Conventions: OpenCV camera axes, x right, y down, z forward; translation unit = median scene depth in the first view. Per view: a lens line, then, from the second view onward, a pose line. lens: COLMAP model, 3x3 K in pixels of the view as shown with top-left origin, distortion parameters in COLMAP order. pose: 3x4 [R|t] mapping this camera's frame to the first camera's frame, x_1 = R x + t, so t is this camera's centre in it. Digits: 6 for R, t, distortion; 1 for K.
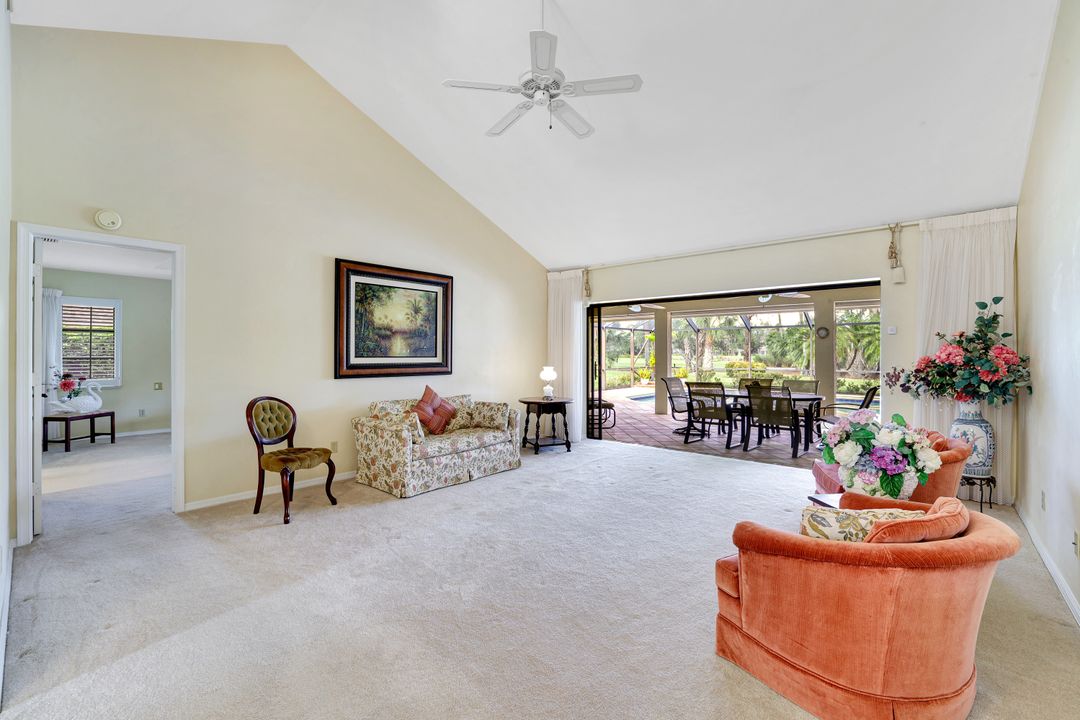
lens RADIAL K [[459.0, 0, 532.0], [0, 459.0, 352.4], [0, 0, 1]] dist [-0.020473, 0.000327]
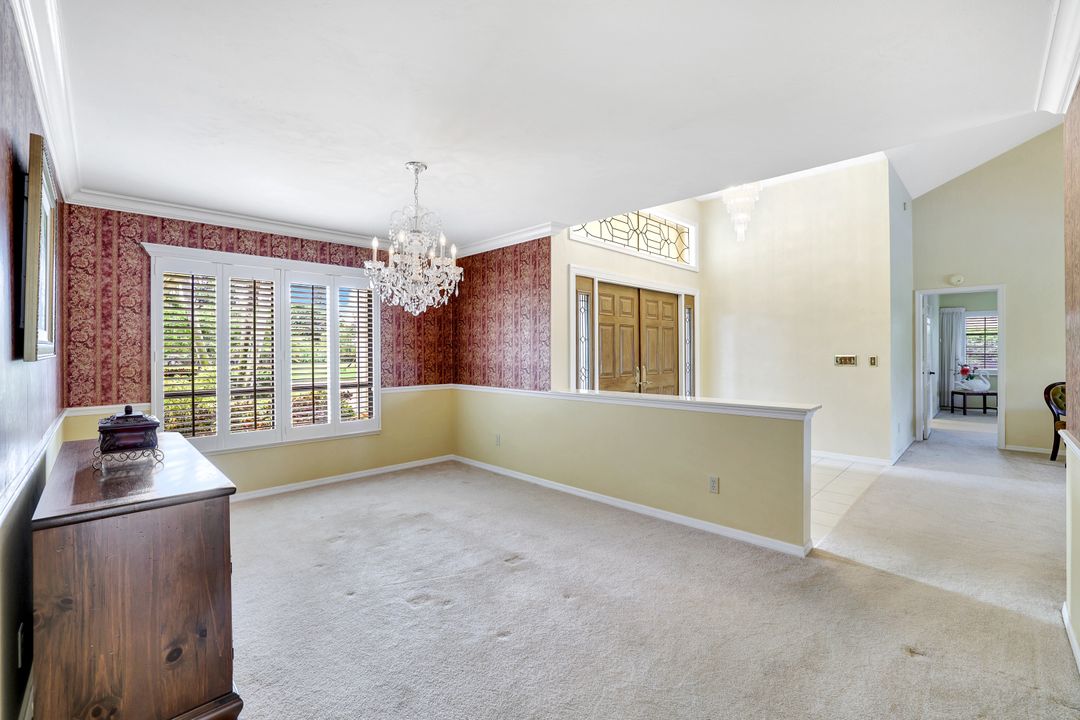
lens RADIAL K [[459.0, 0, 532.0], [0, 459.0, 352.4], [0, 0, 1]] dist [-0.020473, 0.000327]
pose [[-0.074705, 0.000004, -0.997206, 0.573818], [0.013723, 0.999905, -0.001025, -0.010151], [0.997111, -0.013762, -0.074698, -0.335197]]
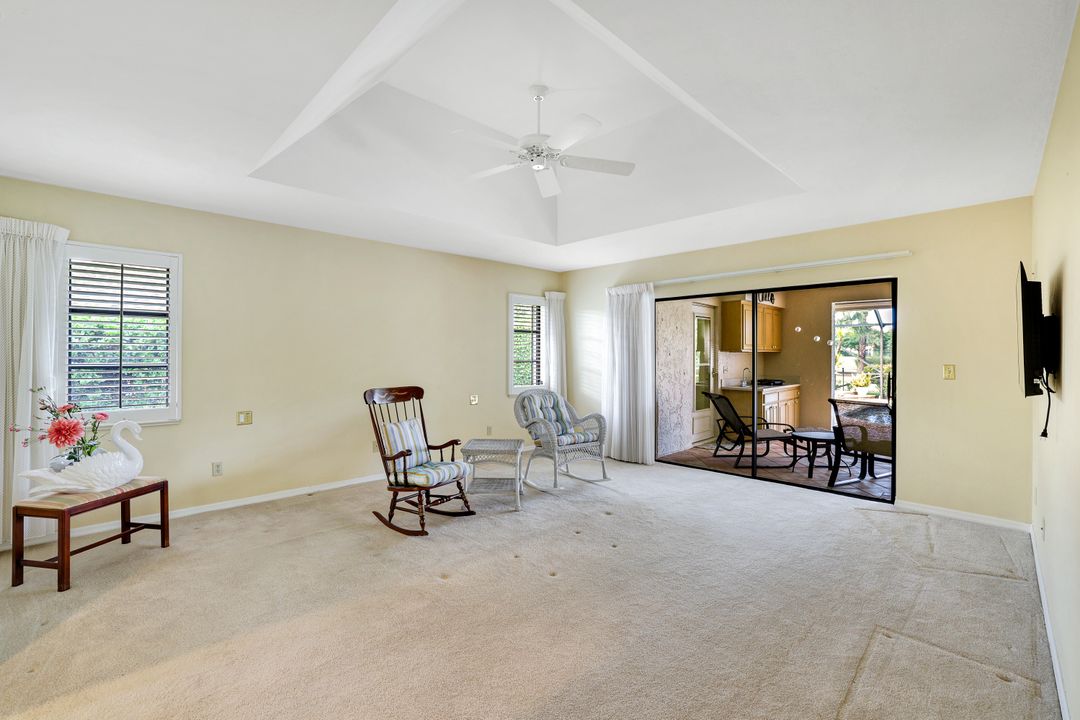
lens RADIAL K [[459.0, 0, 532.0], [0, 459.0, 352.4], [0, 0, 1]] dist [-0.020473, 0.000327]
pose [[0.997462, 0.003342, -0.071119, -0.532339], [-0.003668, 0.999983, -0.004452, -0.003748], [0.071103, 0.004702, 0.997458, 0.575182]]
